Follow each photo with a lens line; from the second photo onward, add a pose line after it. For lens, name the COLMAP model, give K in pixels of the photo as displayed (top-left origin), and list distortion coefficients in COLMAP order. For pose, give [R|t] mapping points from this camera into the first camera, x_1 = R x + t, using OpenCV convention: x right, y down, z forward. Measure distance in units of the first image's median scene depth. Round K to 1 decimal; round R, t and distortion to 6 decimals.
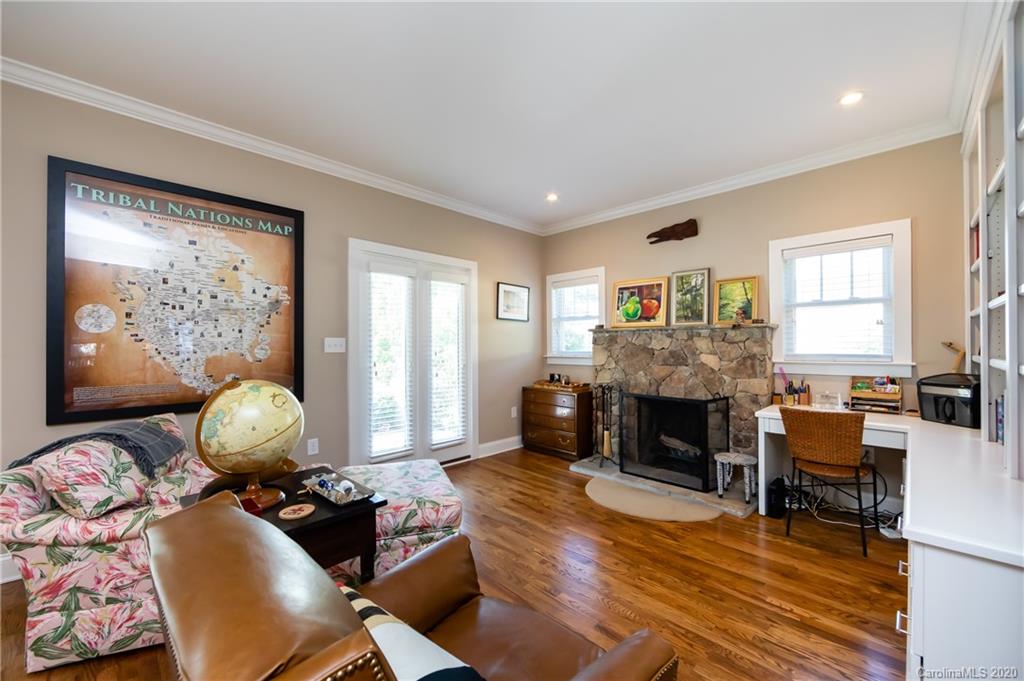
lens RADIAL K [[401.4, 0, 513.3], [0, 401.4, 342.6], [0, 0, 1]] dist [-0.001769, -0.000235]
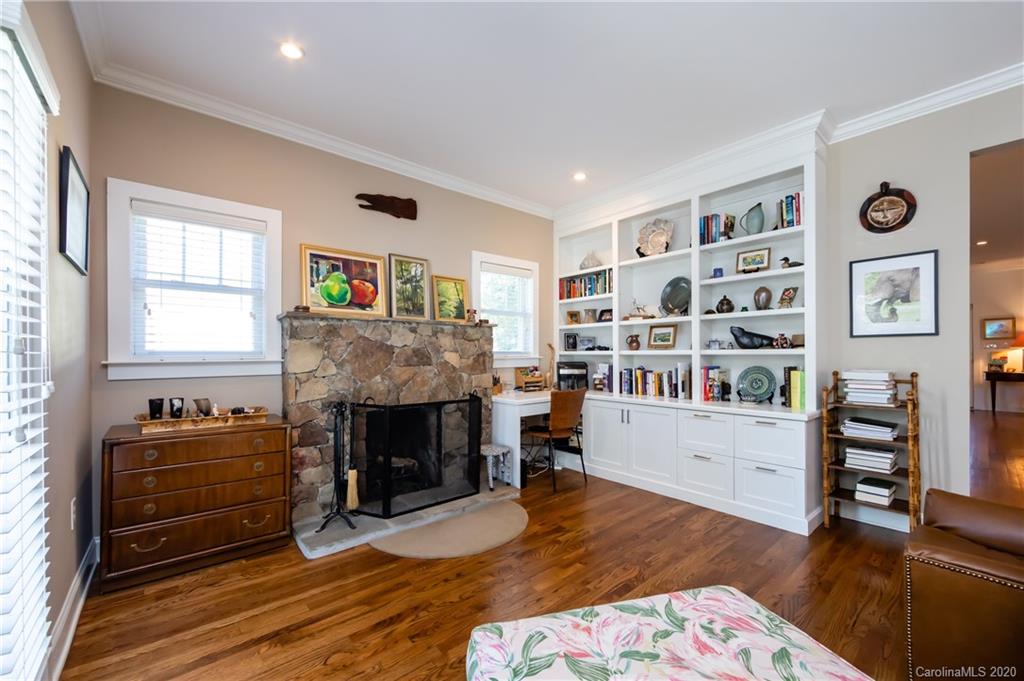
lens RADIAL K [[405.3, 0, 516.7], [0, 405.3, 349.9], [0, 0, 1]] dist [-0.003052, -0.000341]
pose [[0.082181, 0.010789, 0.996559, -0.460601], [-0.004372, 0.999936, -0.010465, 0.033795], [-0.996608, -0.003496, 0.082223, 0.766793]]
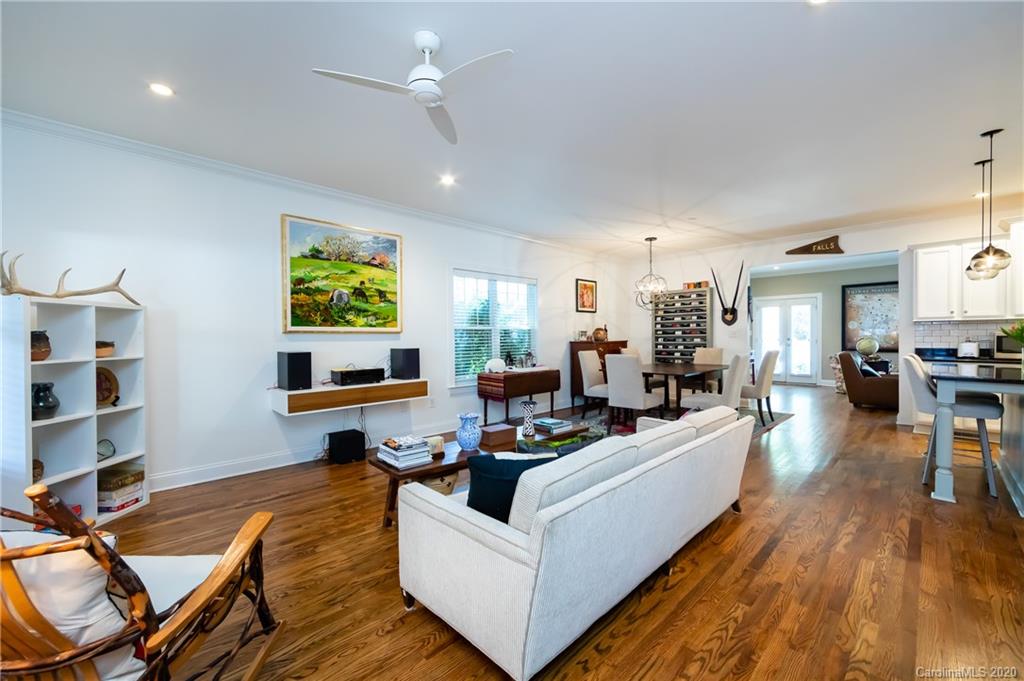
lens RADIAL K [[401.4, 0, 513.3], [0, 401.4, 342.6], [0, 0, 1]] dist [-0.001769, -0.000235]
pose [[-0.031692, 0.019804, -0.999301, 1.768822], [0.014905, 0.999702, 0.019339, -0.008365], [0.999387, -0.014282, -0.031978, -1.297849]]
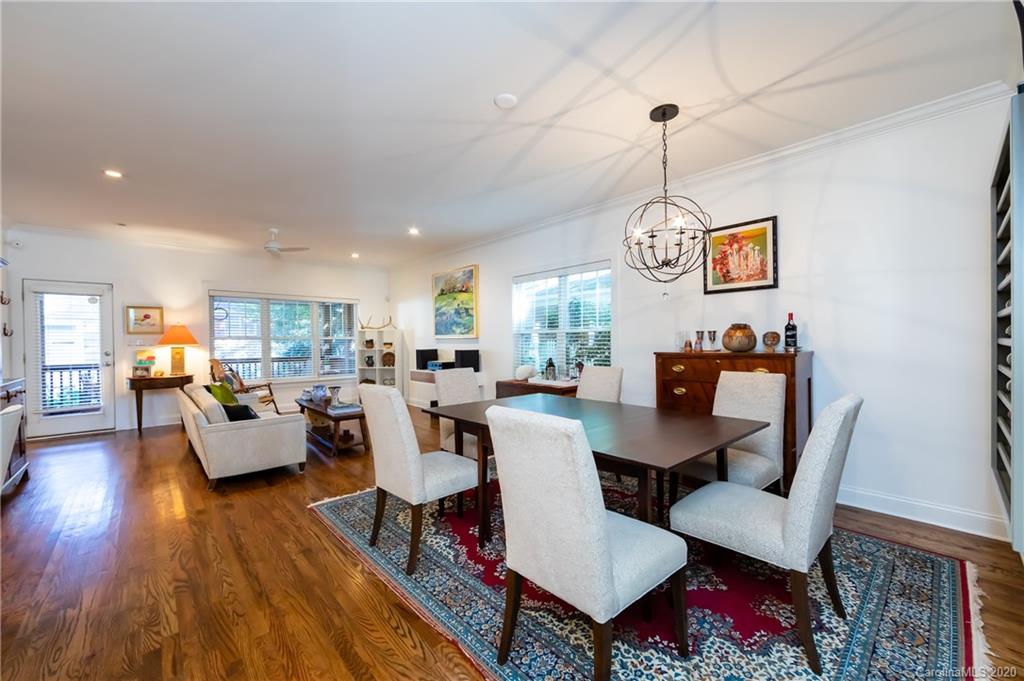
lens RADIAL K [[401.4, 0, 513.3], [0, 401.4, 342.6], [0, 0, 1]] dist [-0.001769, -0.000235]
pose [[-0.998568, 0.014089, 0.051611, 0.298481], [0.014162, 0.999899, 0.001049, -0.000856], [-0.051591, 0.001778, -0.998667, -0.050706]]
